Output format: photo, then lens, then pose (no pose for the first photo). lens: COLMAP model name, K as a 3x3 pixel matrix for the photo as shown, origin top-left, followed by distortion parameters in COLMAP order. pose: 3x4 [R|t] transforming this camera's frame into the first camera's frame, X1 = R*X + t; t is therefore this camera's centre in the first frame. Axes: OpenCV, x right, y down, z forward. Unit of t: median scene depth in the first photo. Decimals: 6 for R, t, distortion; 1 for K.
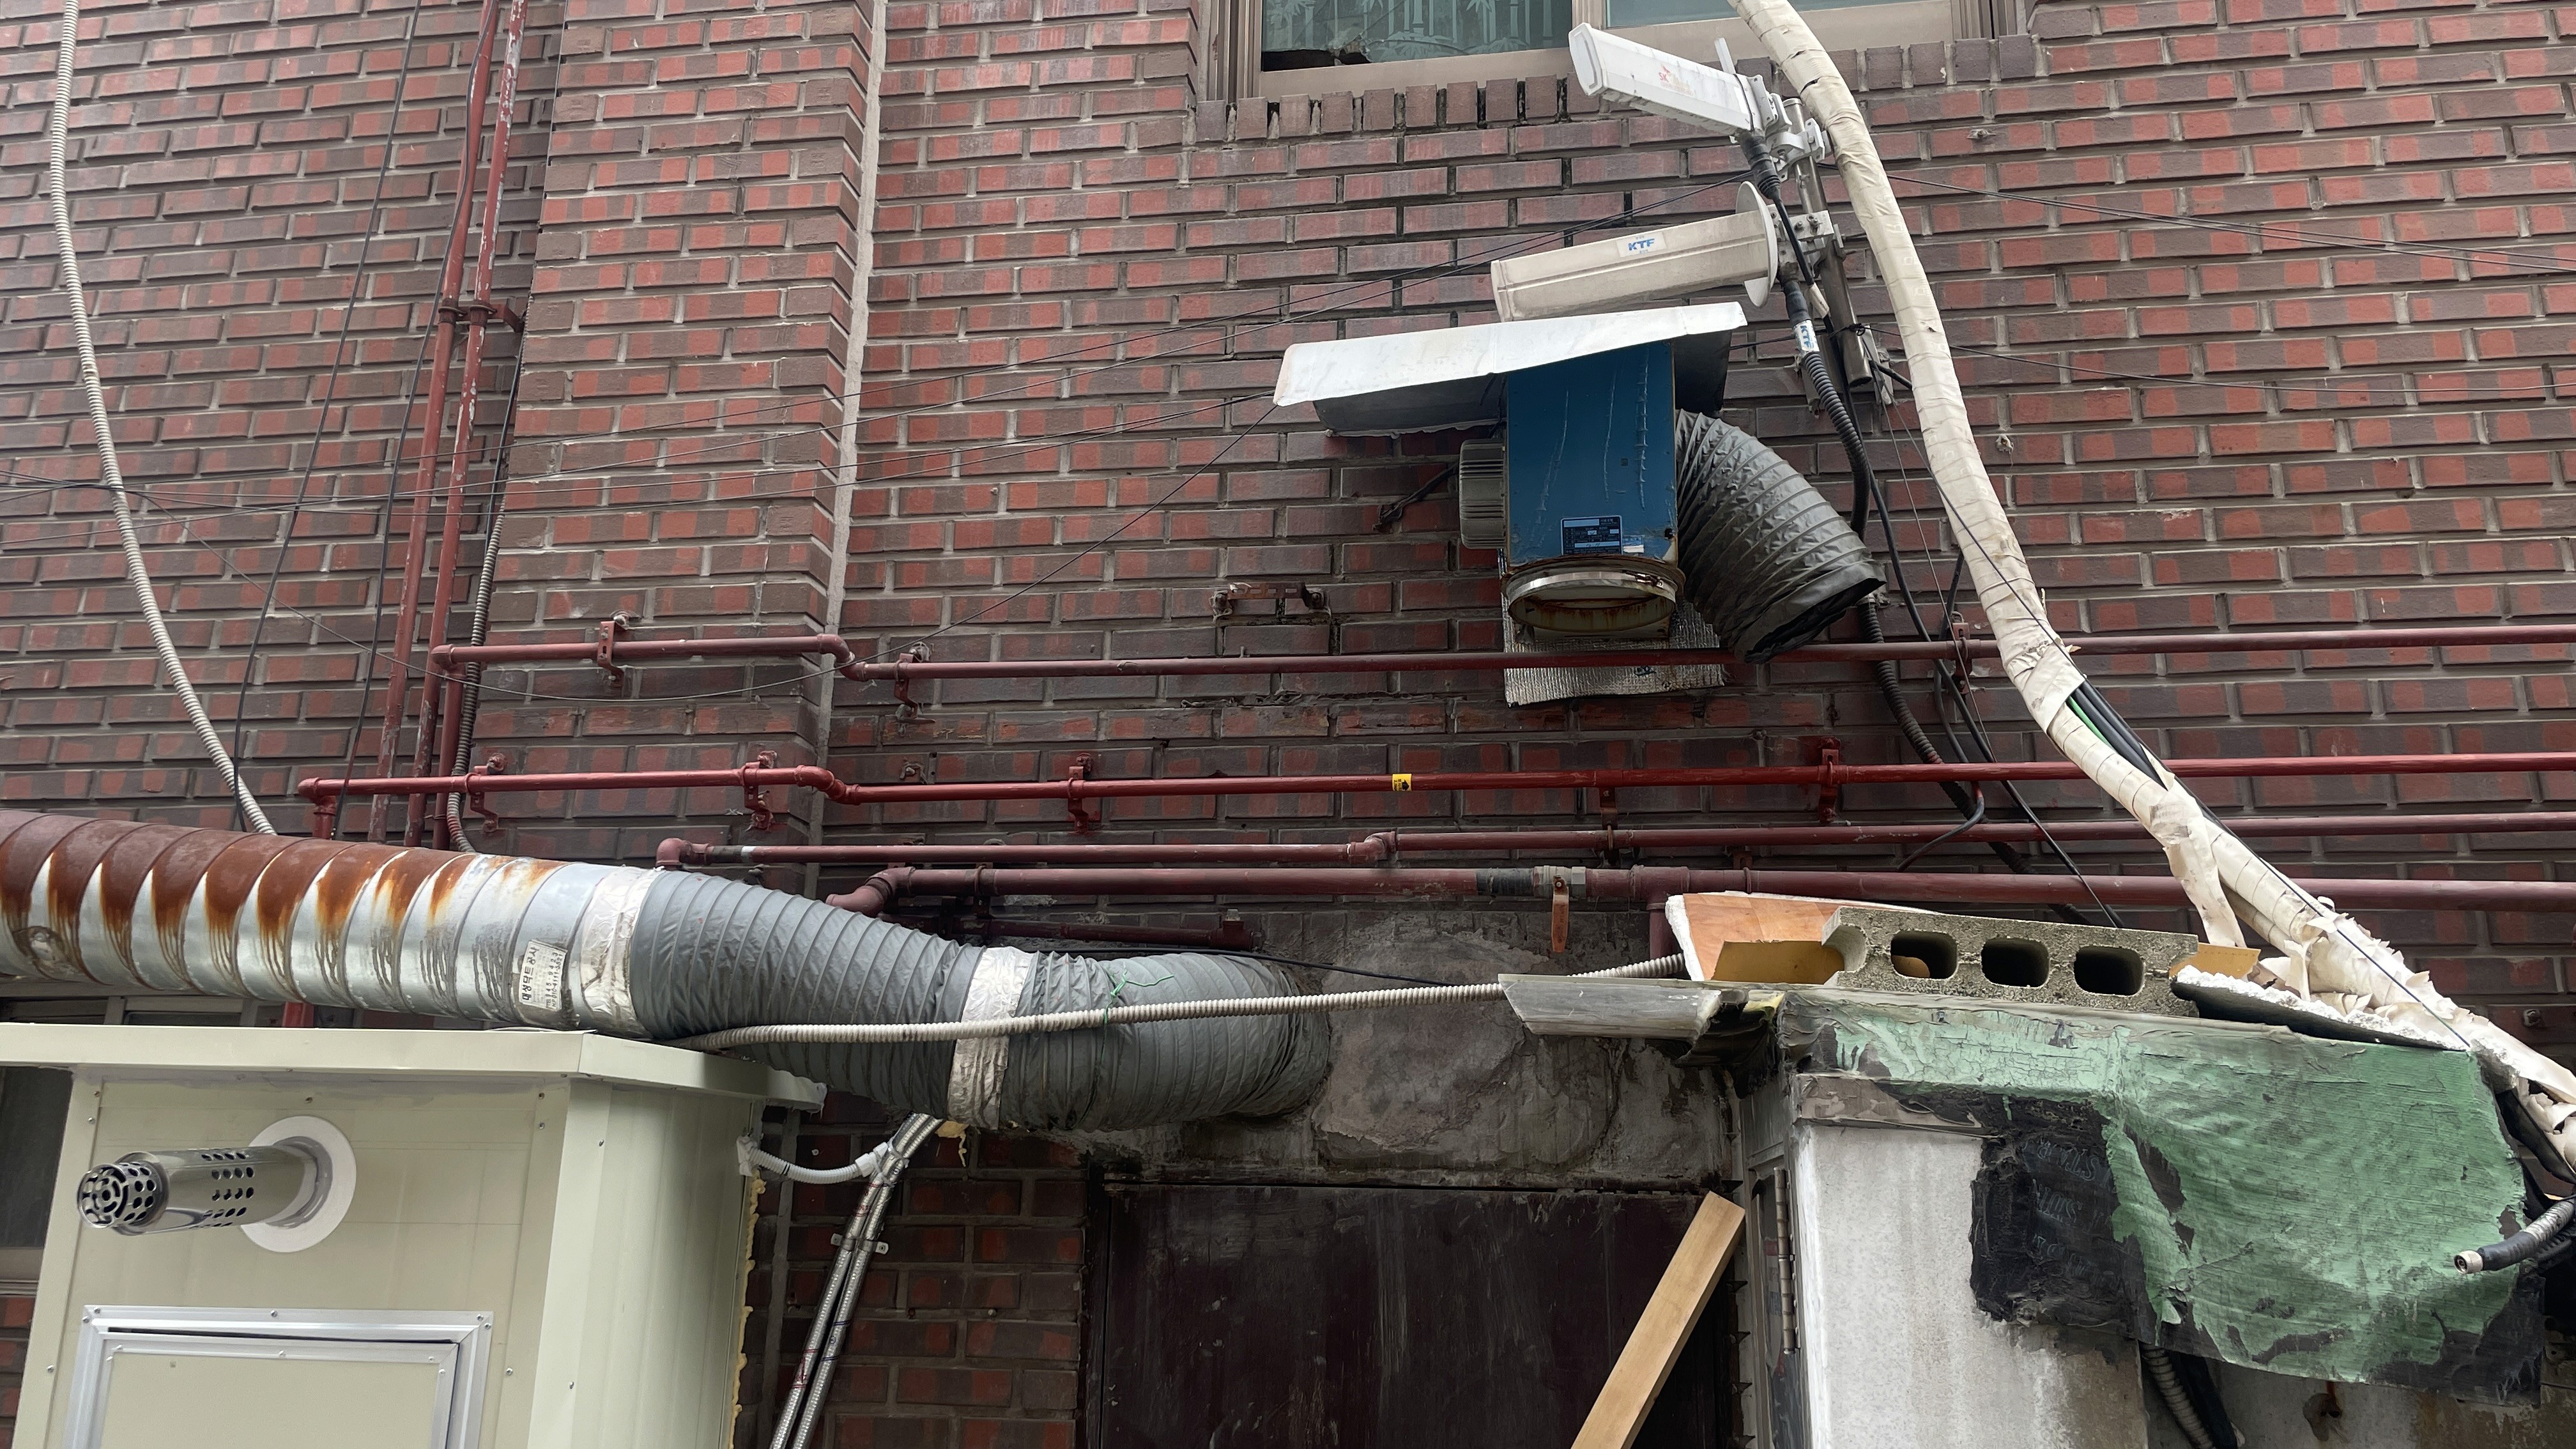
lens RADIAL K [[1960.1, 0, 1285.8], [0, 1960.1, 694.1], [0, 0, 1]] dist [0.119559, -0.170707]
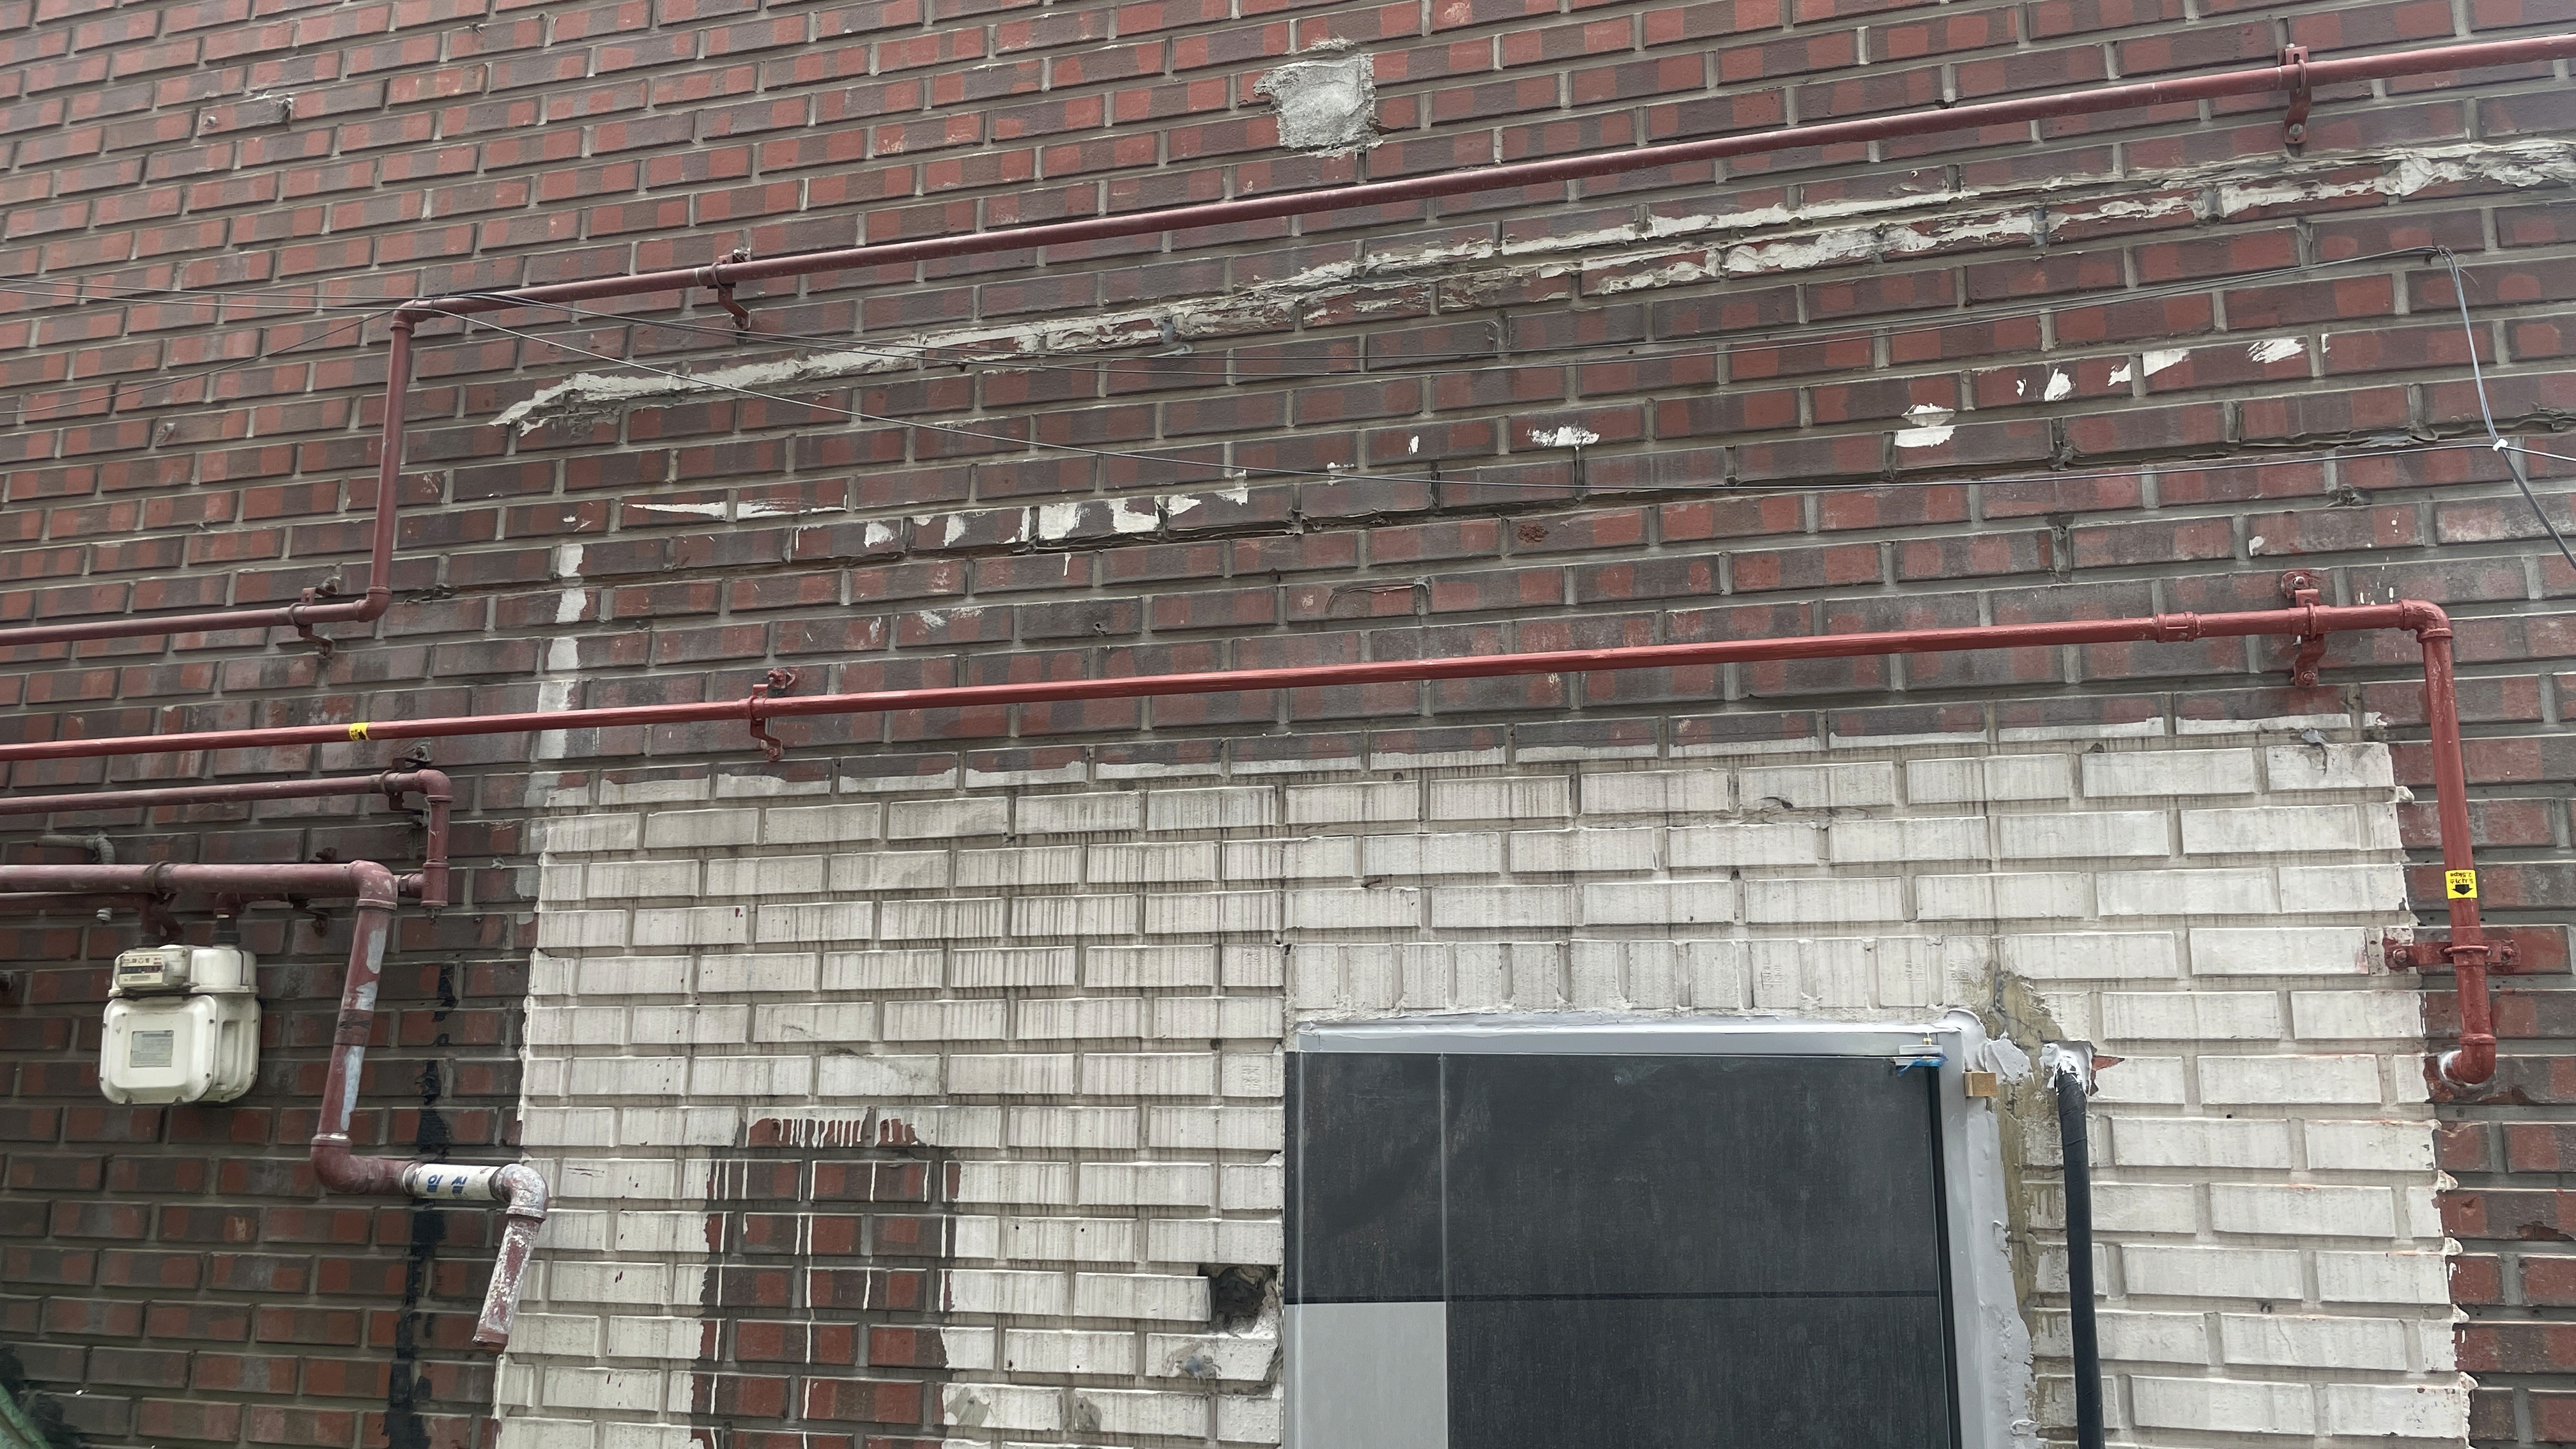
lens RADIAL K [[1998.2, 0, 1288.9], [0, 1998.2, 690.3], [0, 0, 1]] dist [0.046126, -0.007452]
pose [[0.992447, -0.038233, -0.116567, 1.376833], [0.044787, 0.997529, 0.054131, -0.027929], [0.114209, -0.058943, 0.991707, -0.033662]]
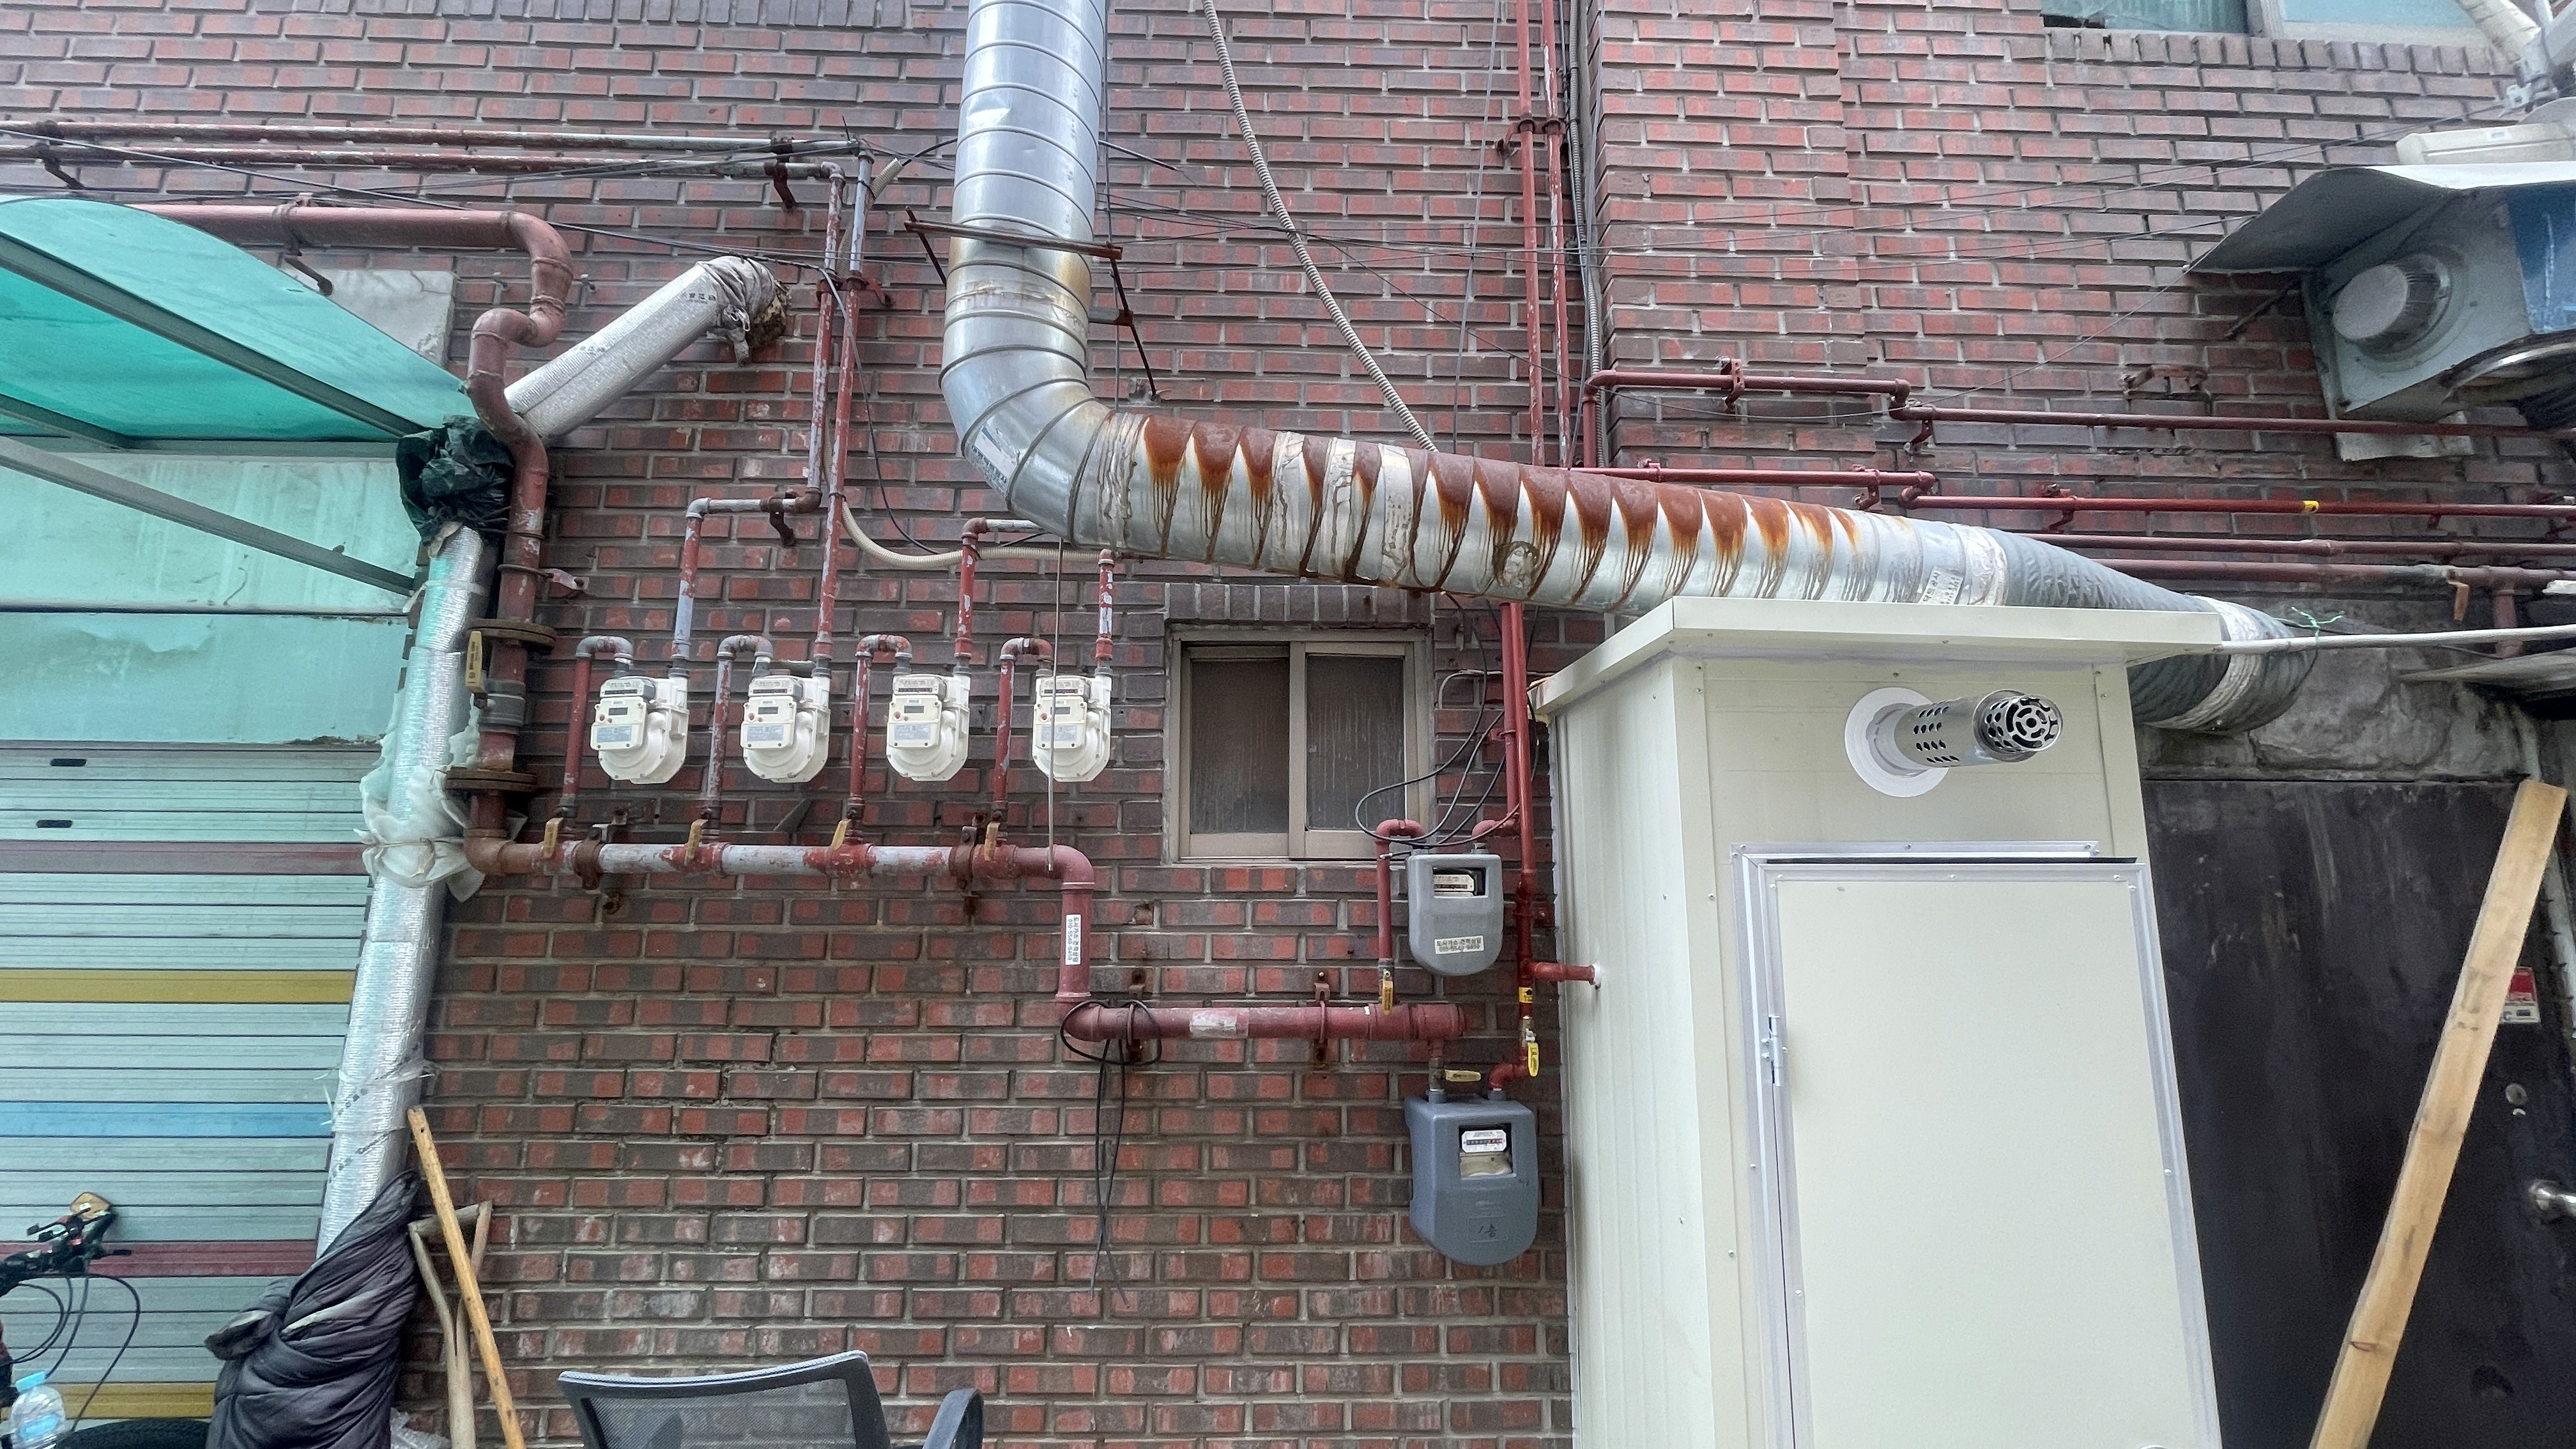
lens RADIAL K [[1069.2, 0, 1291.0], [0, 1069.2, 720.4], [0, 0, 1]] dist [-0.006569, 0.005664]
pose [[0.979213, 0.018878, 0.201952, -0.777092], [-0.038343, 0.994936, 0.092911, 0.147674], [-0.199175, -0.098723, 0.974978, 0.353555]]
